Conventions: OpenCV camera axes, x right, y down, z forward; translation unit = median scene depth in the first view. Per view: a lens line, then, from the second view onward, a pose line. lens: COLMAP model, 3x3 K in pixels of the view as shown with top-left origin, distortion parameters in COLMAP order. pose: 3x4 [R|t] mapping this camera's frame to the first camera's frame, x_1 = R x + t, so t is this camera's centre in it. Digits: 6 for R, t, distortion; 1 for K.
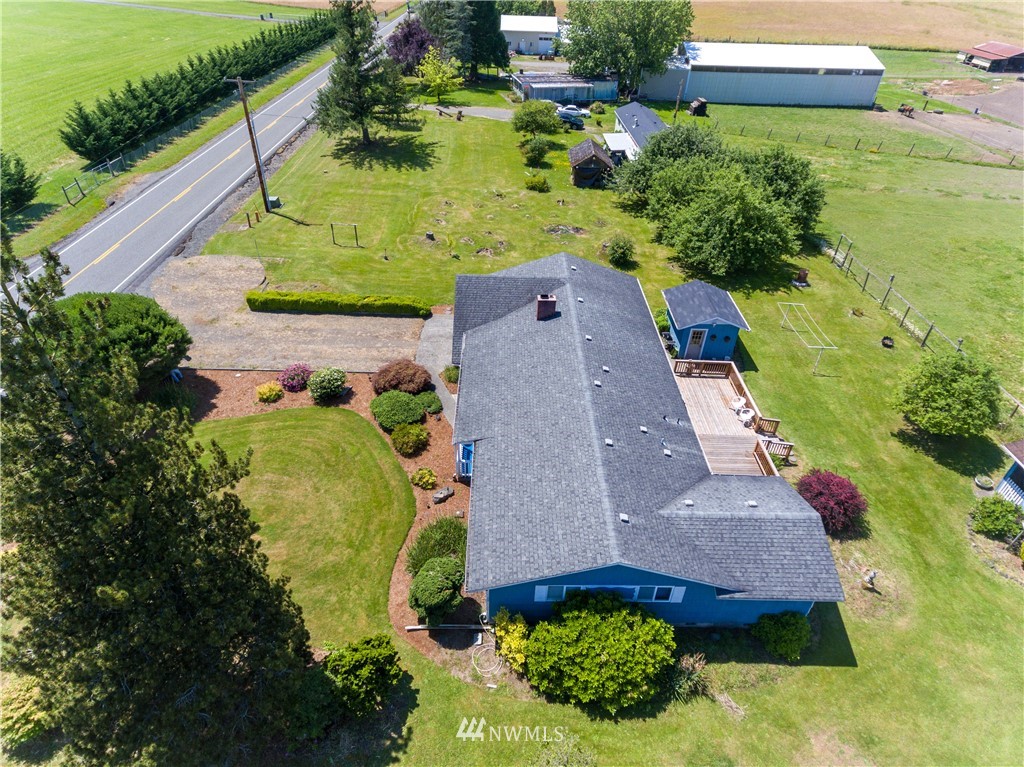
lens RADIAL K [[593.6, 0, 513.9], [0, 593.6, 370.6], [0, 0, 1]] dist [0.020112, 0.000095]
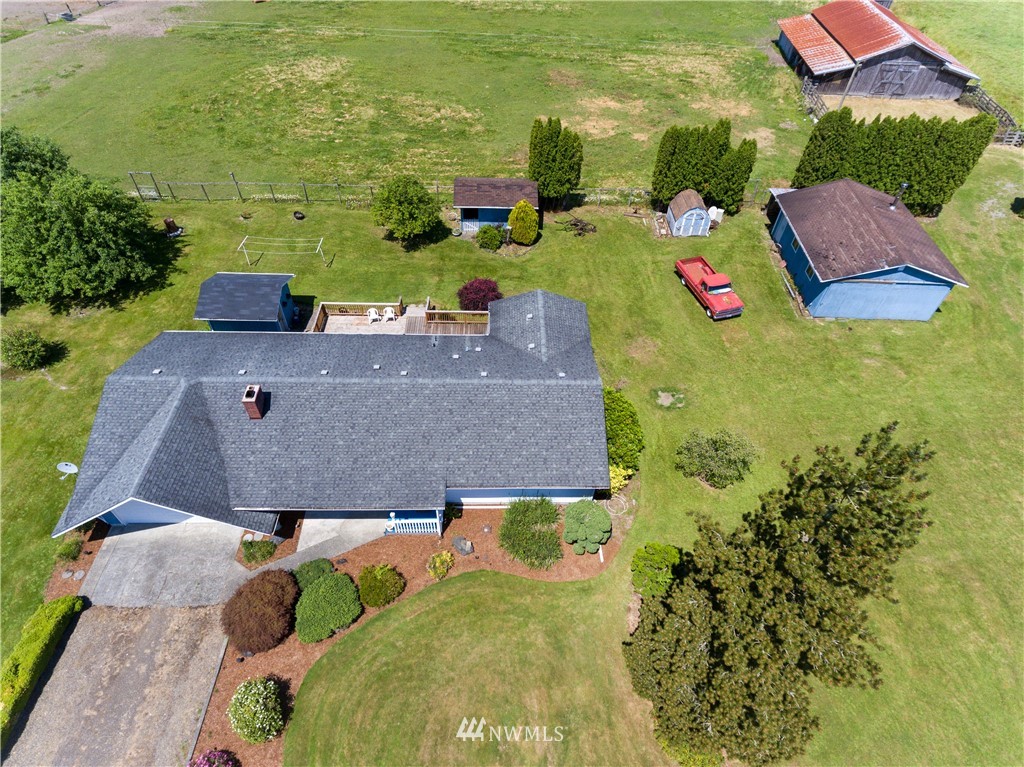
lens RADIAL K [[593.6, 0, 513.9], [0, 593.6, 370.6], [0, 0, 1]] dist [0.020112, 0.000095]
pose [[-0.013948, -0.746309, 0.665453, -0.515049], [0.556764, 0.547005, 0.625139, -0.486092], [-0.830554, 0.379220, 0.407888, 0.348466]]
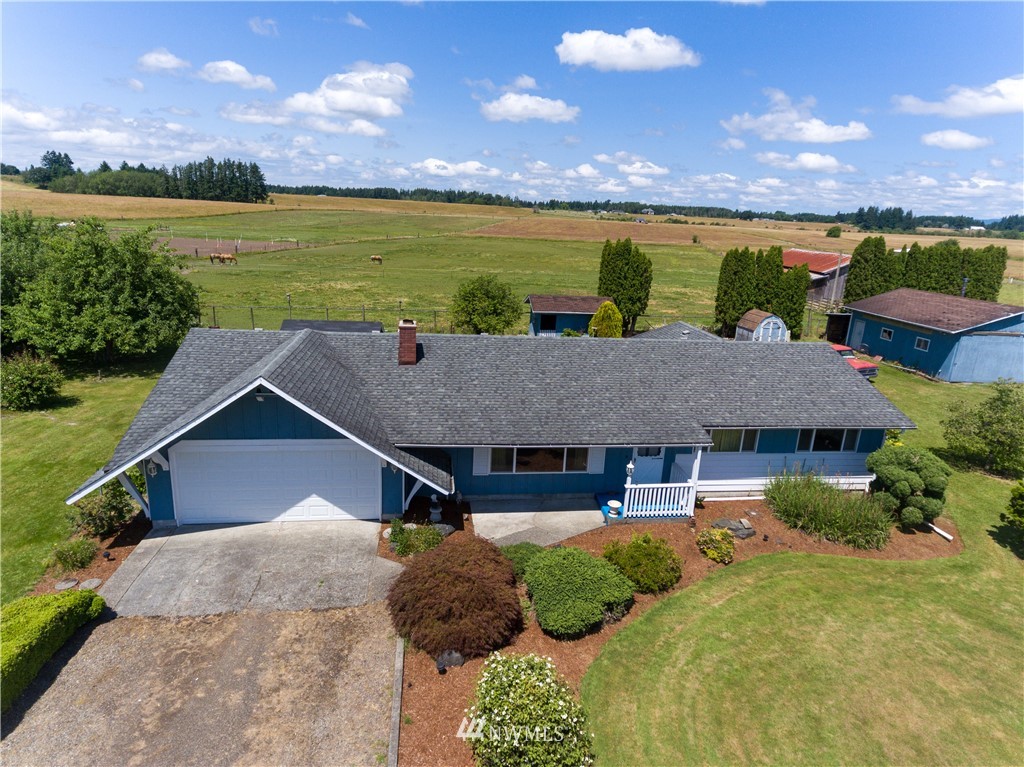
lens RADIAL K [[593.6, 0, 513.9], [0, 593.6, 370.6], [0, 0, 1]] dist [0.020112, 0.000095]
pose [[-0.133400, -0.290597, 0.947501, -0.585051], [0.534535, 0.783968, 0.315700, -0.226934], [-0.834552, 0.548587, 0.050753, 0.961471]]
